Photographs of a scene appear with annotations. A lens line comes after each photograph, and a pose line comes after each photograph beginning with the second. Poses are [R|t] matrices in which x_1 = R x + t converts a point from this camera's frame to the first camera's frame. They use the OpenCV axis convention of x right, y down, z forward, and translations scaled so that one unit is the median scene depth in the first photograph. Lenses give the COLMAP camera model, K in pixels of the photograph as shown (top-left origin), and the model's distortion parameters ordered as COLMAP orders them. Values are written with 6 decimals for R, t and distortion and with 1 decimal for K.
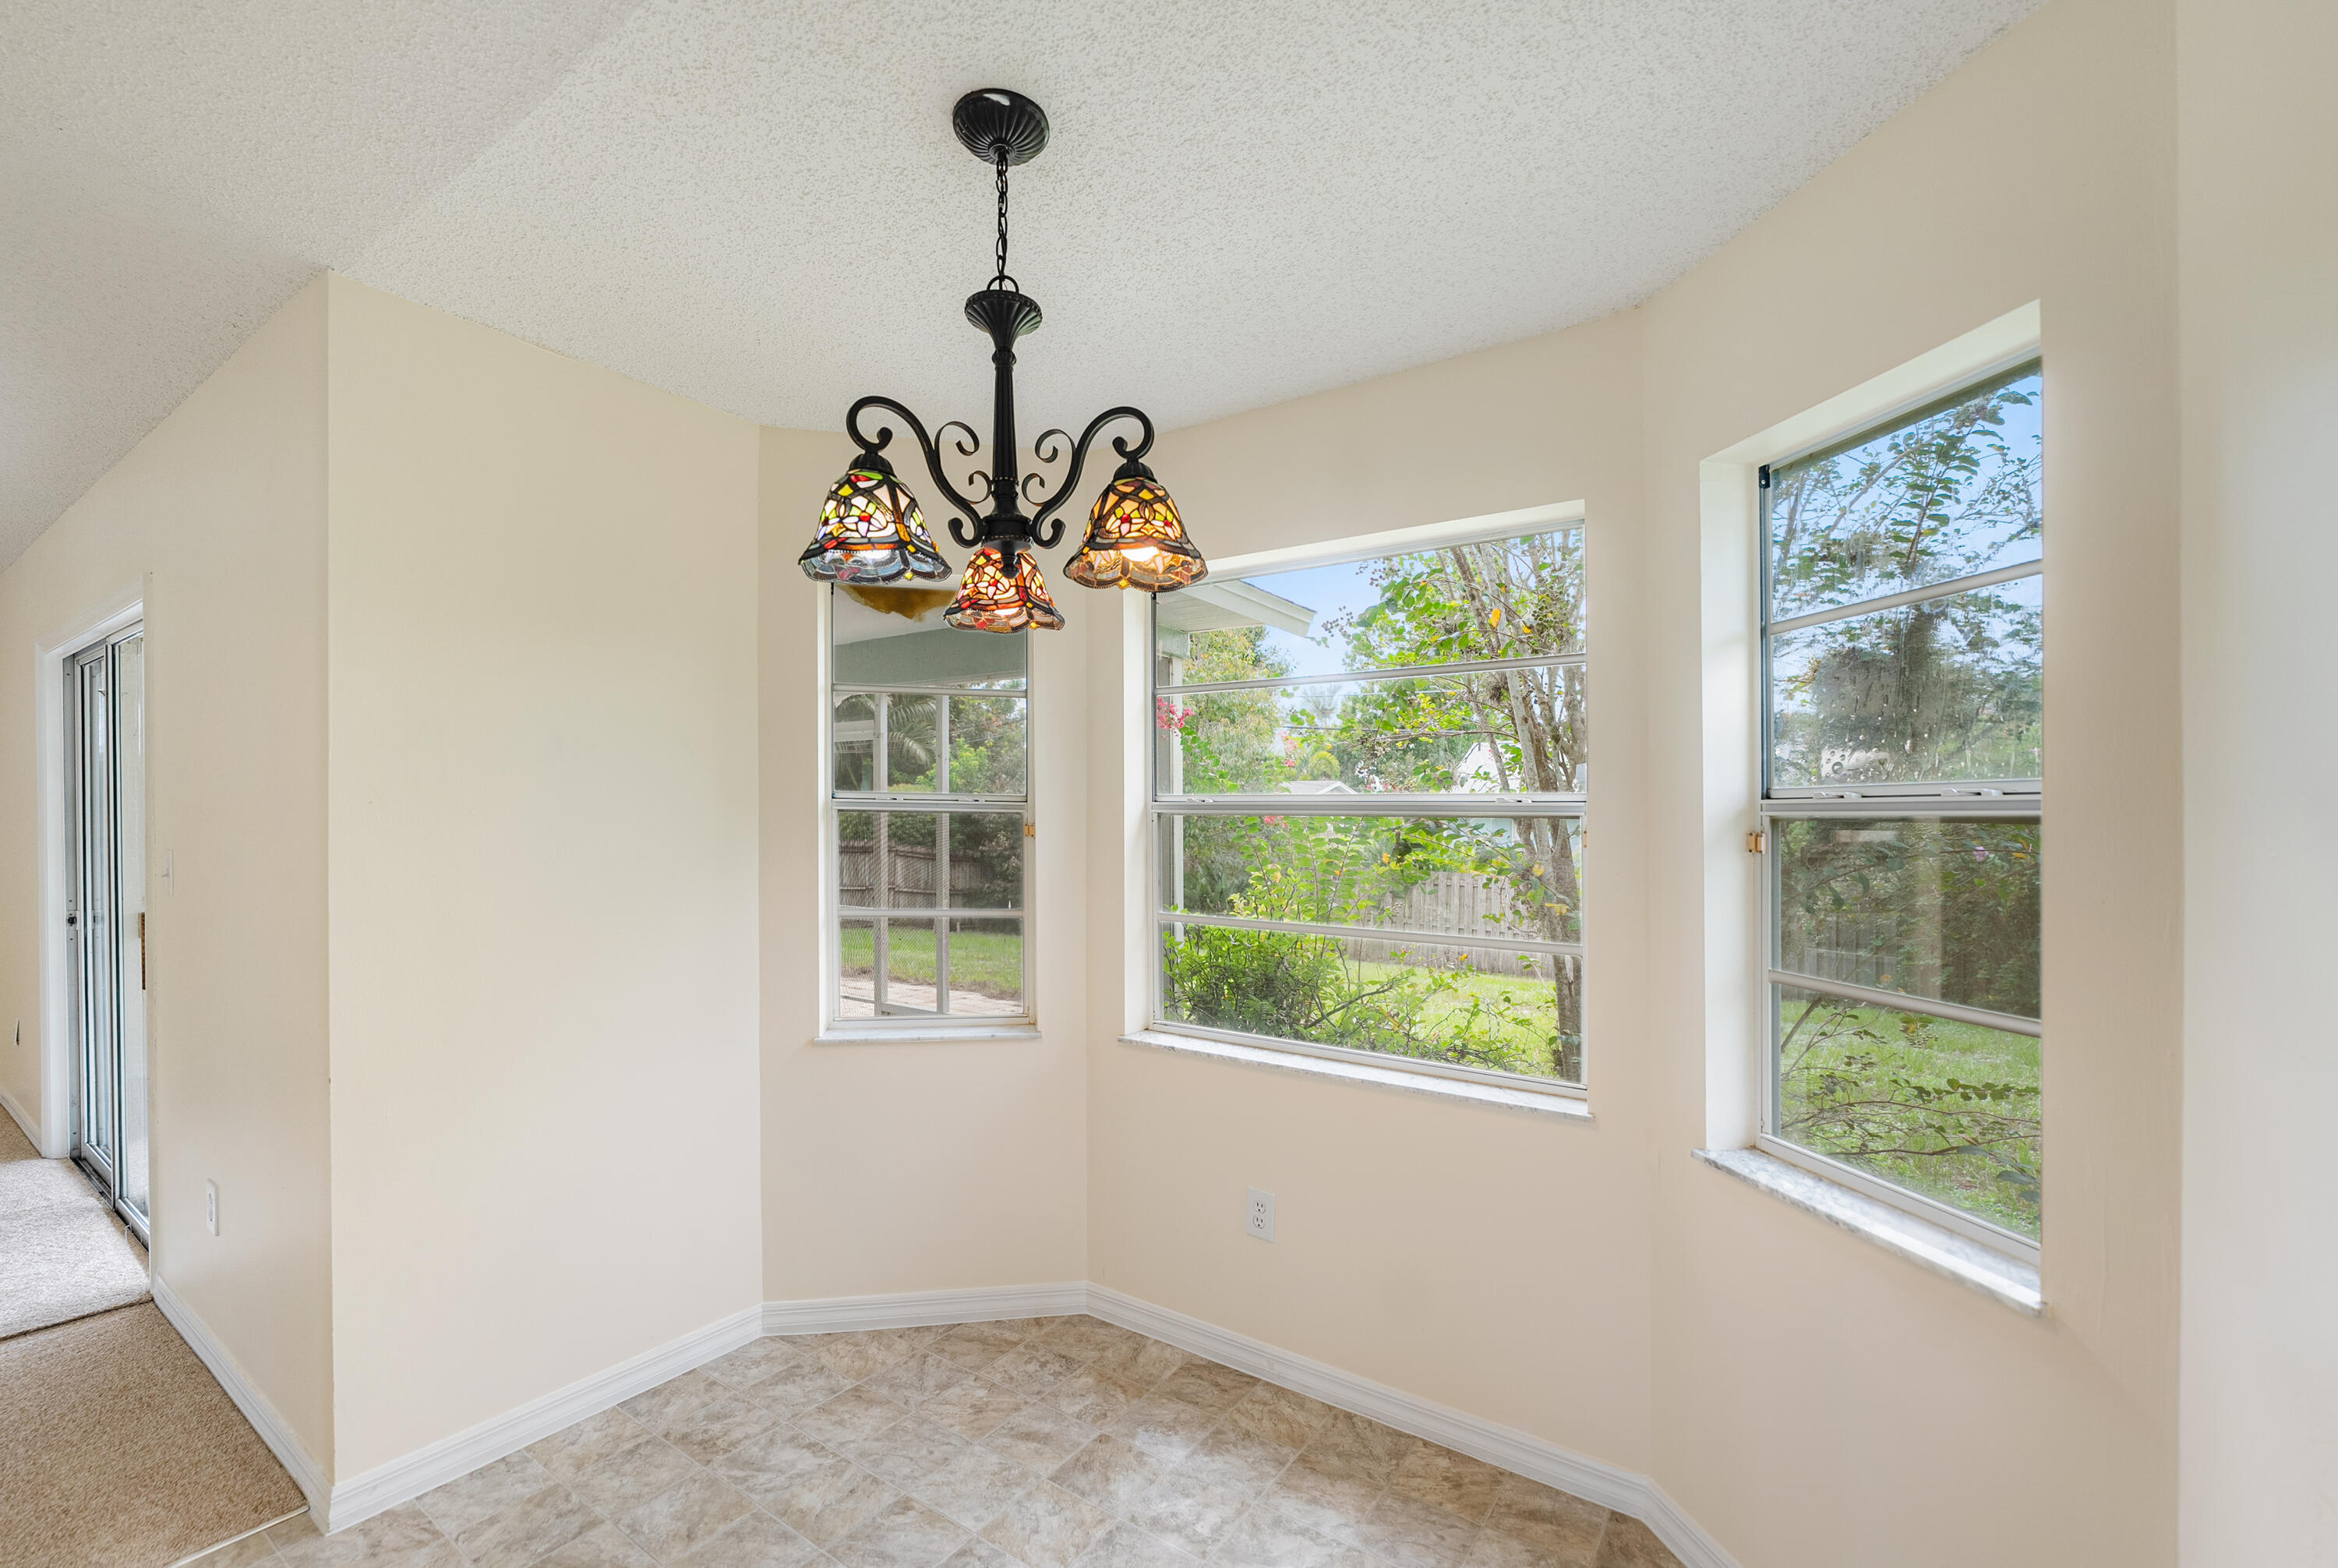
lens RADIAL K [[960.3, 0, 1157.5], [0, 960.3, 821.1], [0, 0, 1]] dist [-0.001071, -0.000131]
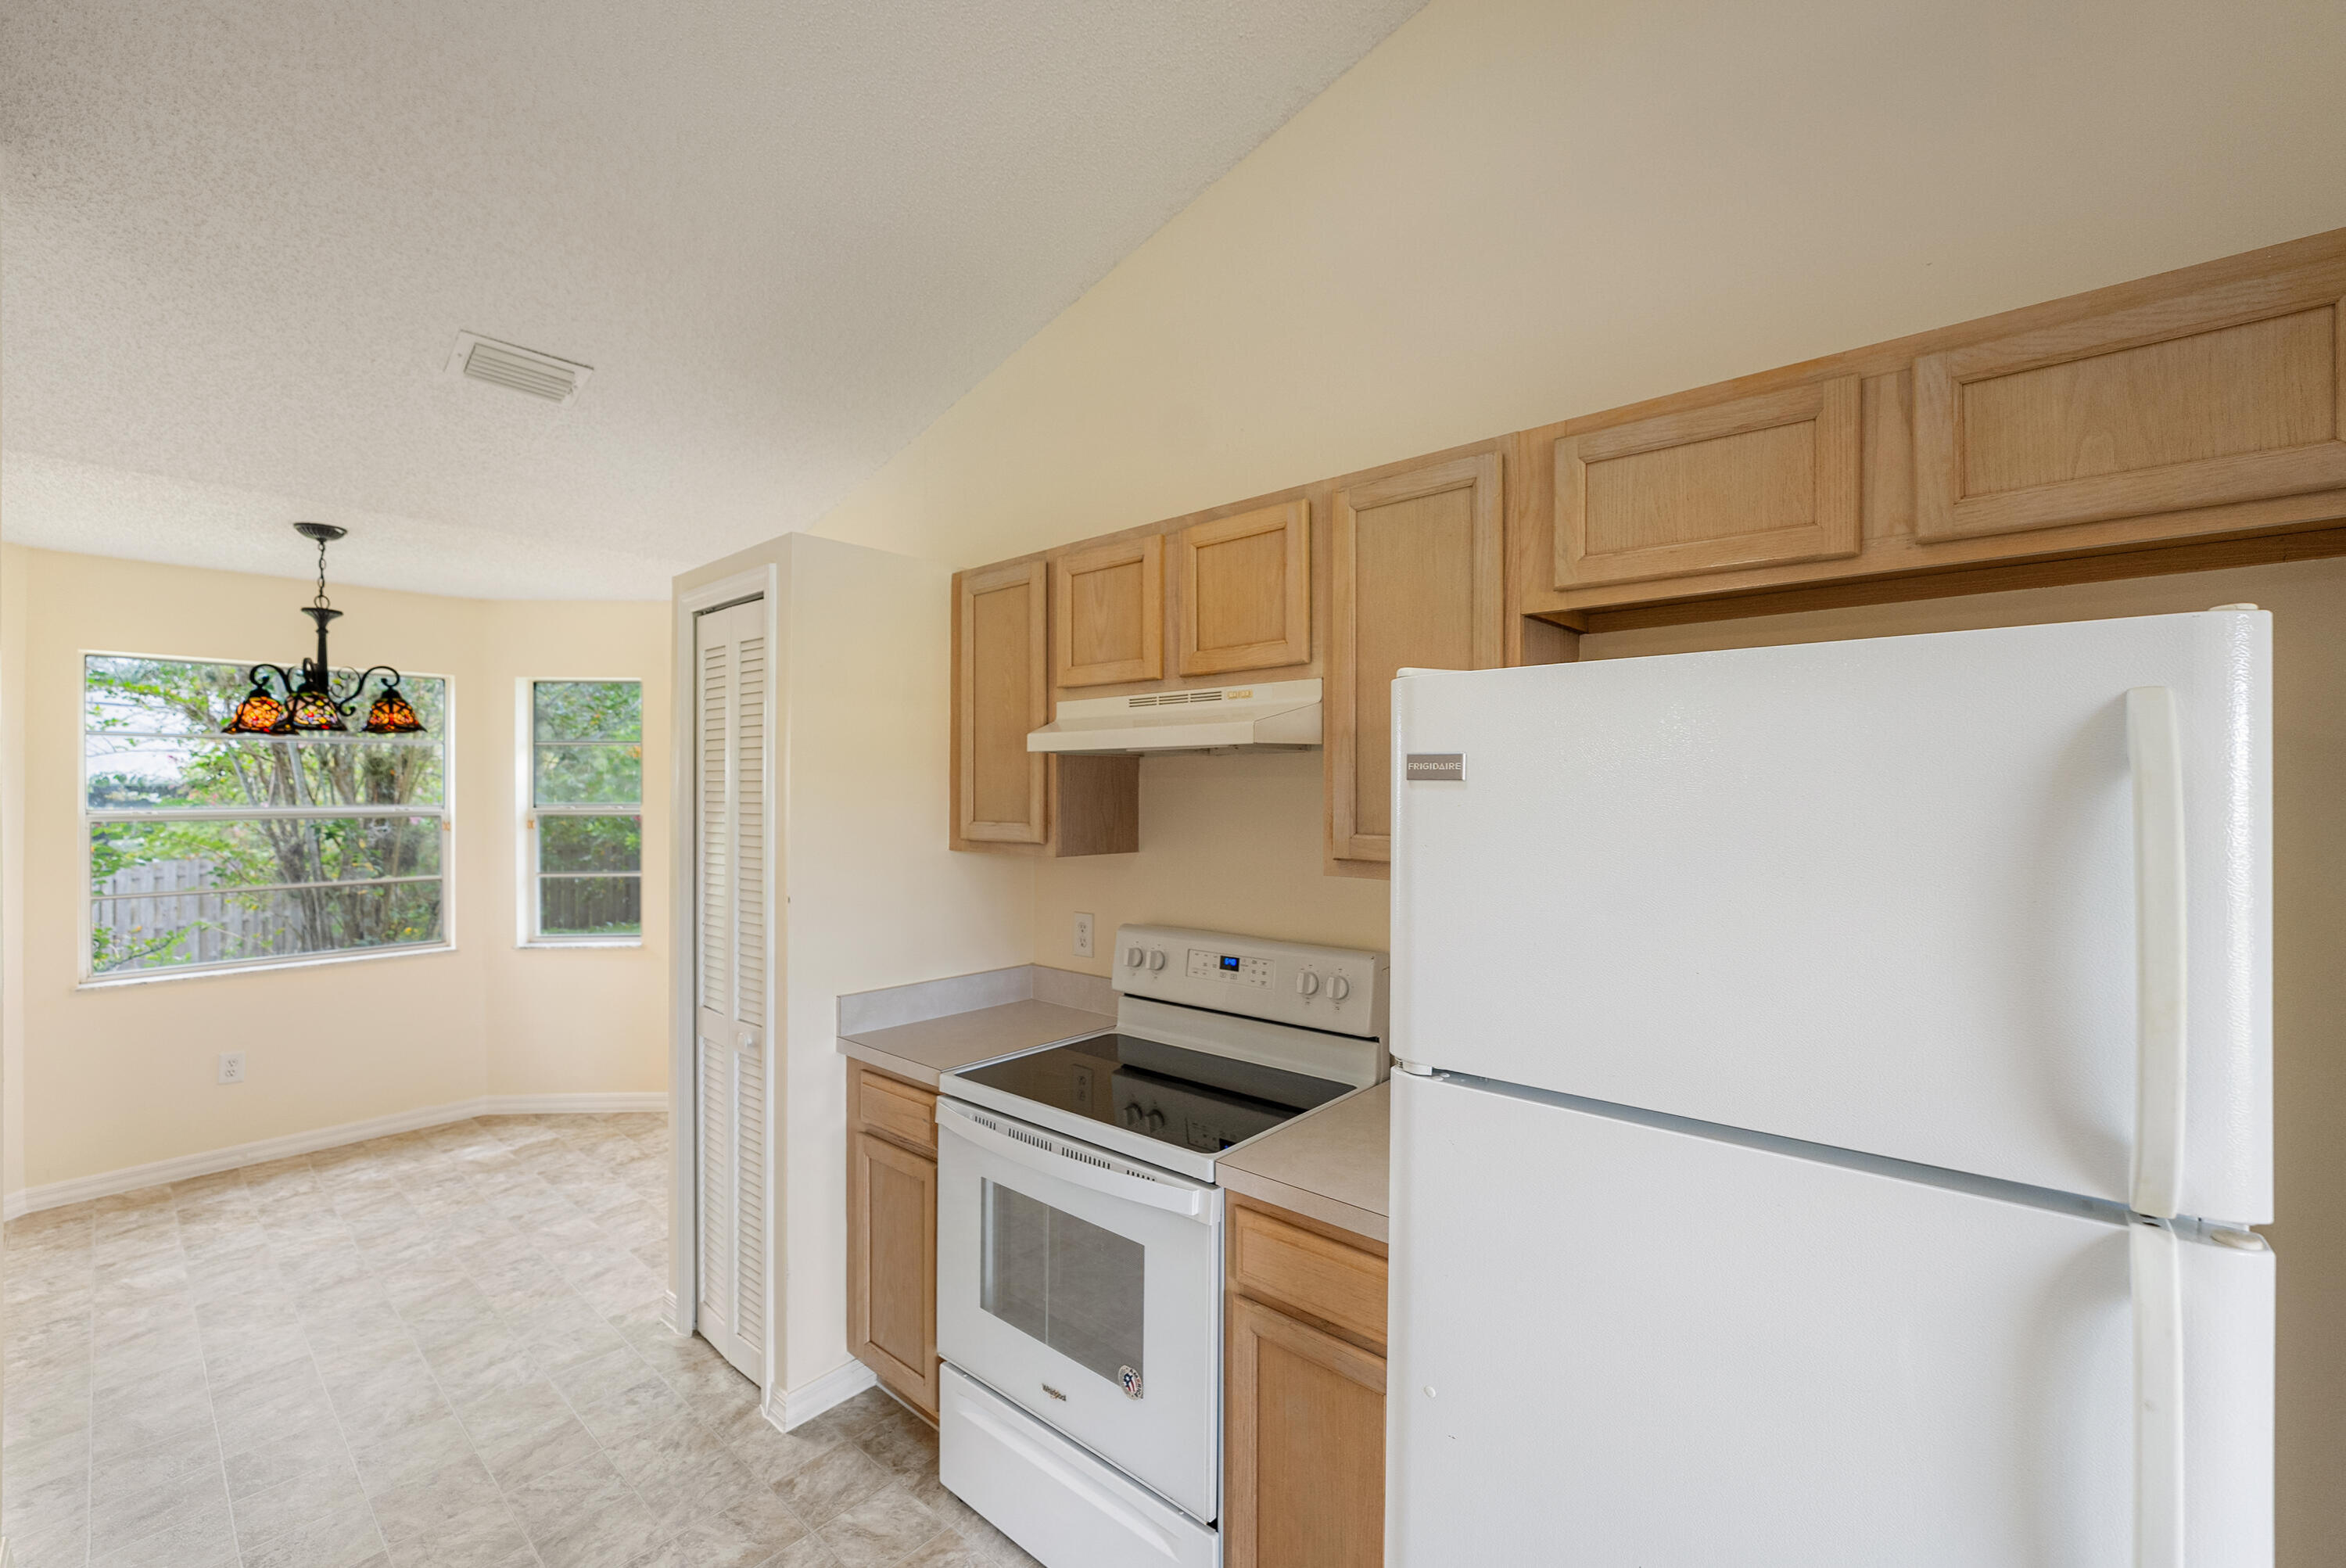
lens RADIAL K [[953.8, 0, 1175.4], [0, 953.8, 779.6], [0, 0, 1]] dist [-0.033068, 0.006875]
pose [[0.111617, -0.003024, 0.993747, -1.565923], [0.005935, 0.999980, 0.002376, -0.086851], [-0.993734, 0.005632, 0.111633, -0.934523]]
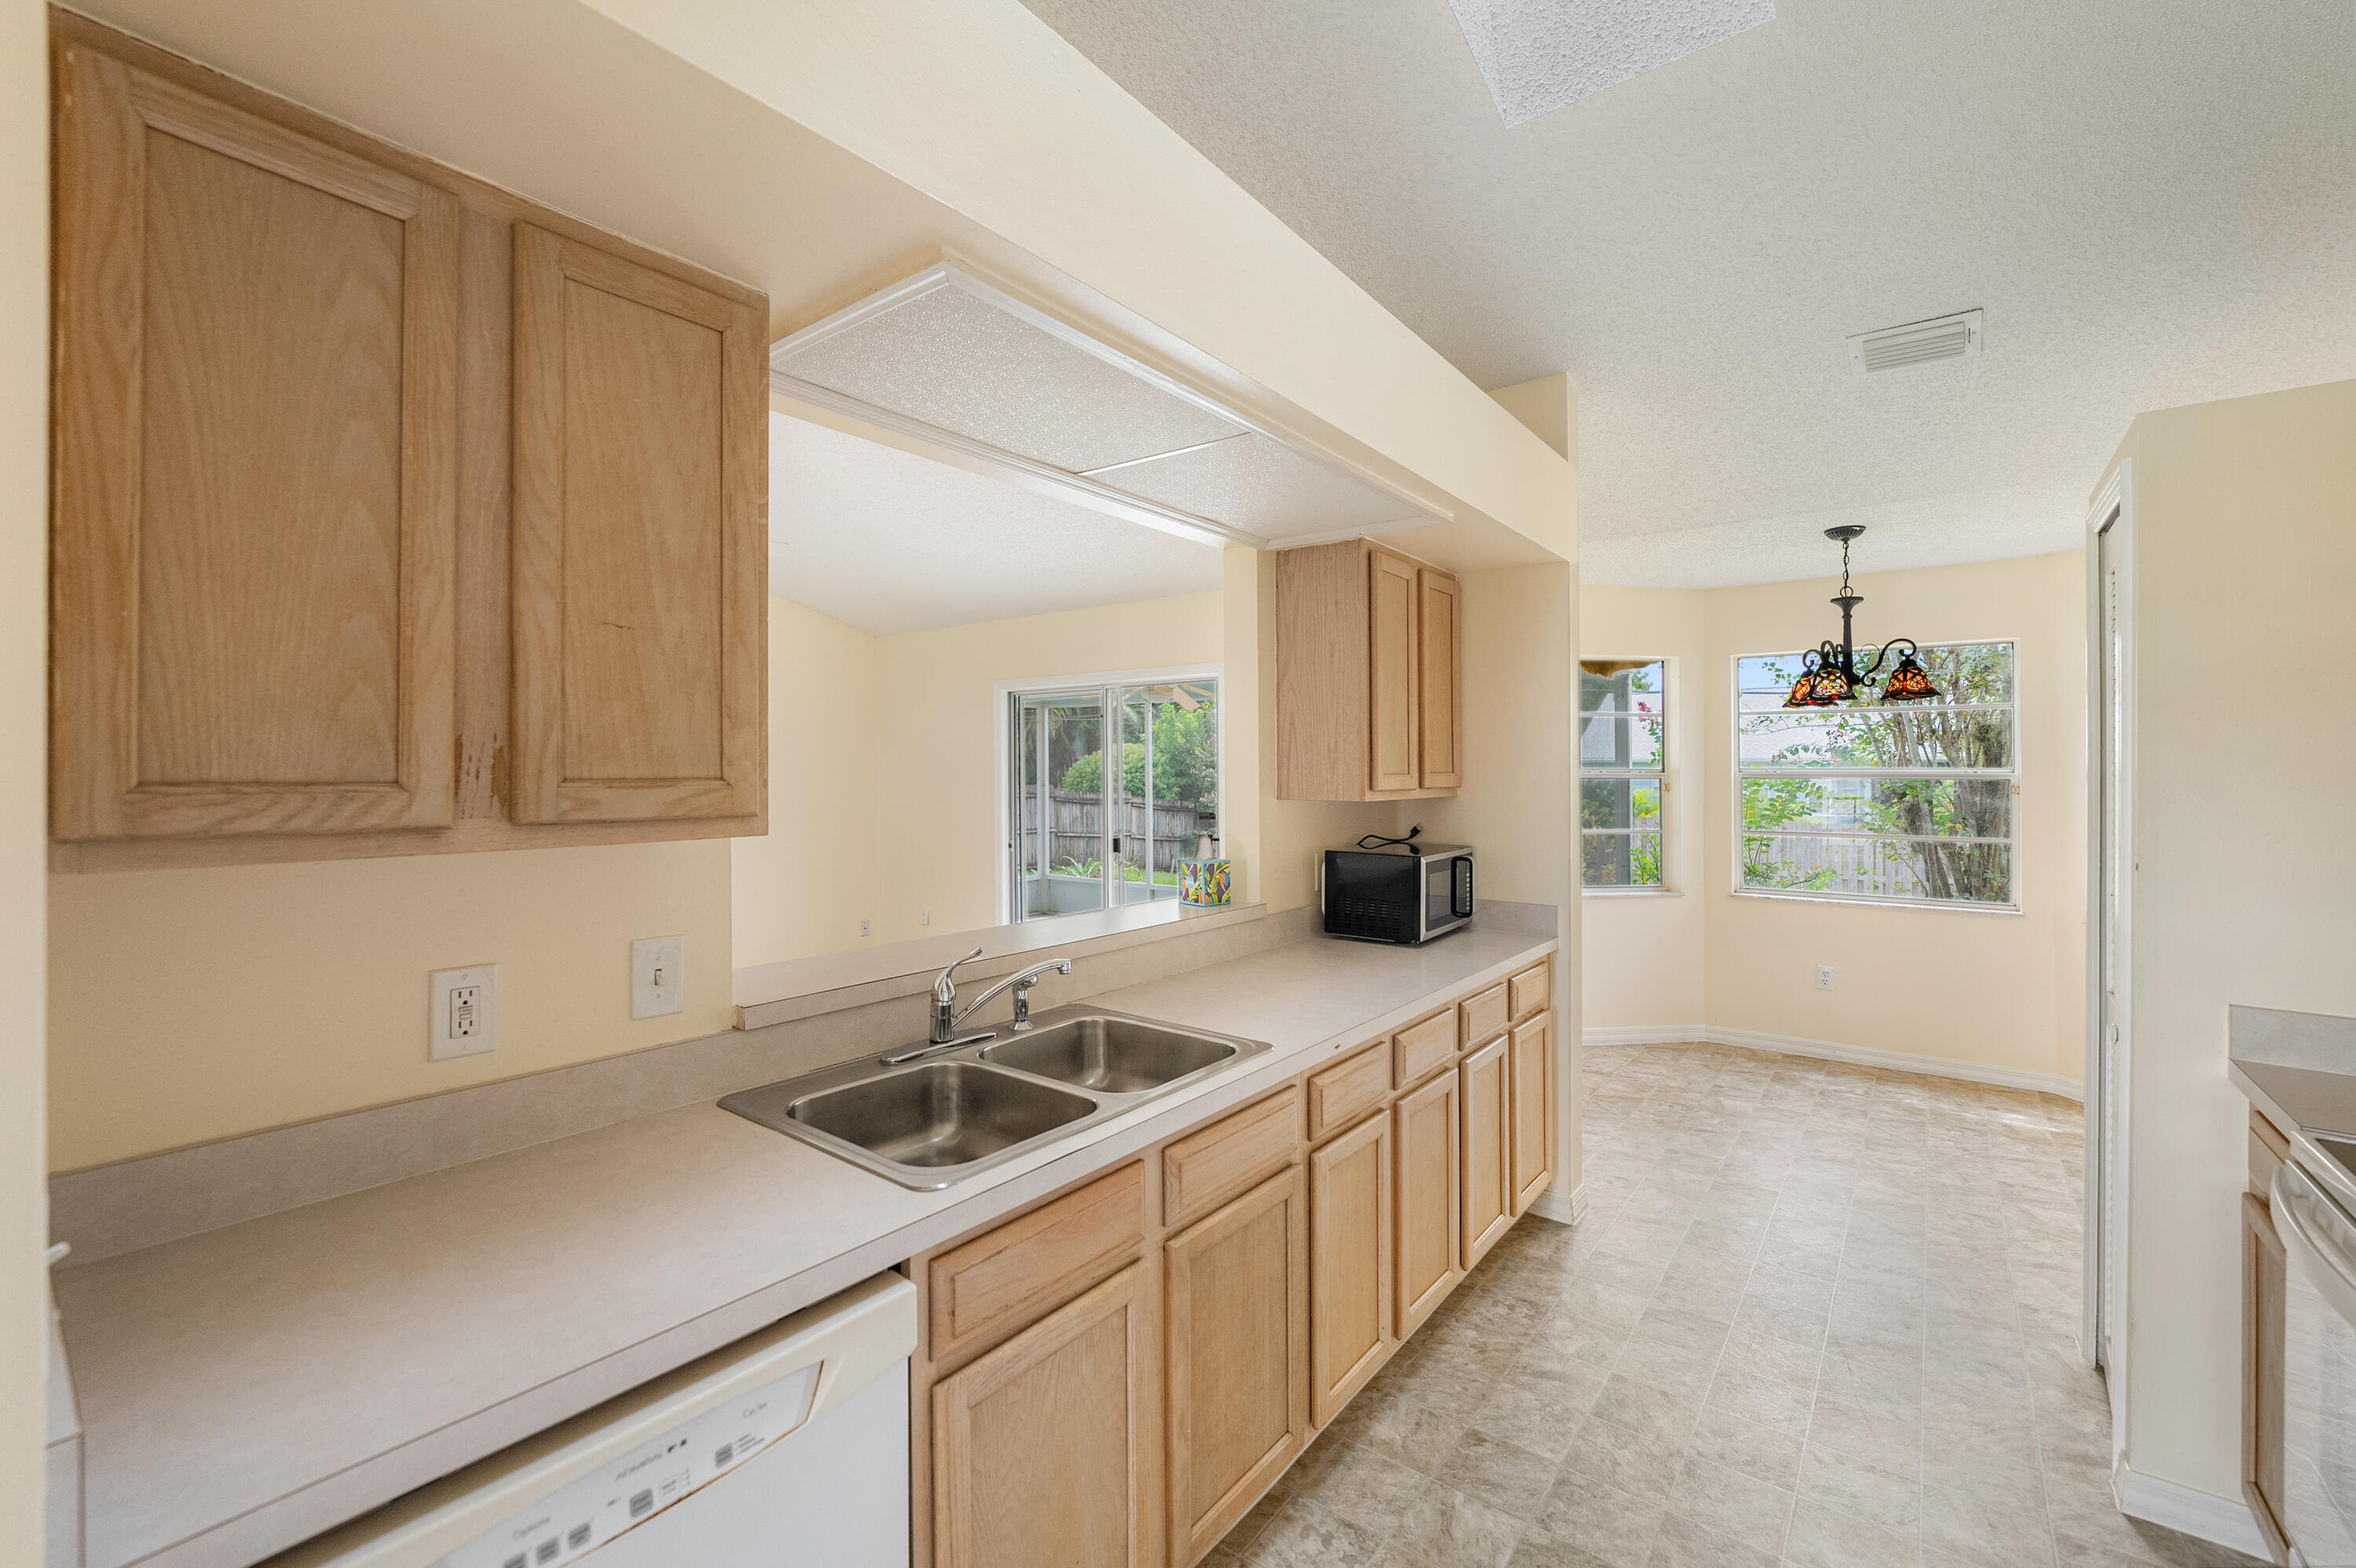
lens RADIAL K [[974.0, 0, 1206.5], [0, 974.0, 770.9], [0, 0, 1]] dist [-0.001566, -0.000084]
pose [[0.999187, -0.010720, -0.038862, -1.363833], [0.010760, 0.999942, 0.000821, -0.047931], [0.038851, -0.001238, 0.999244, -1.336915]]
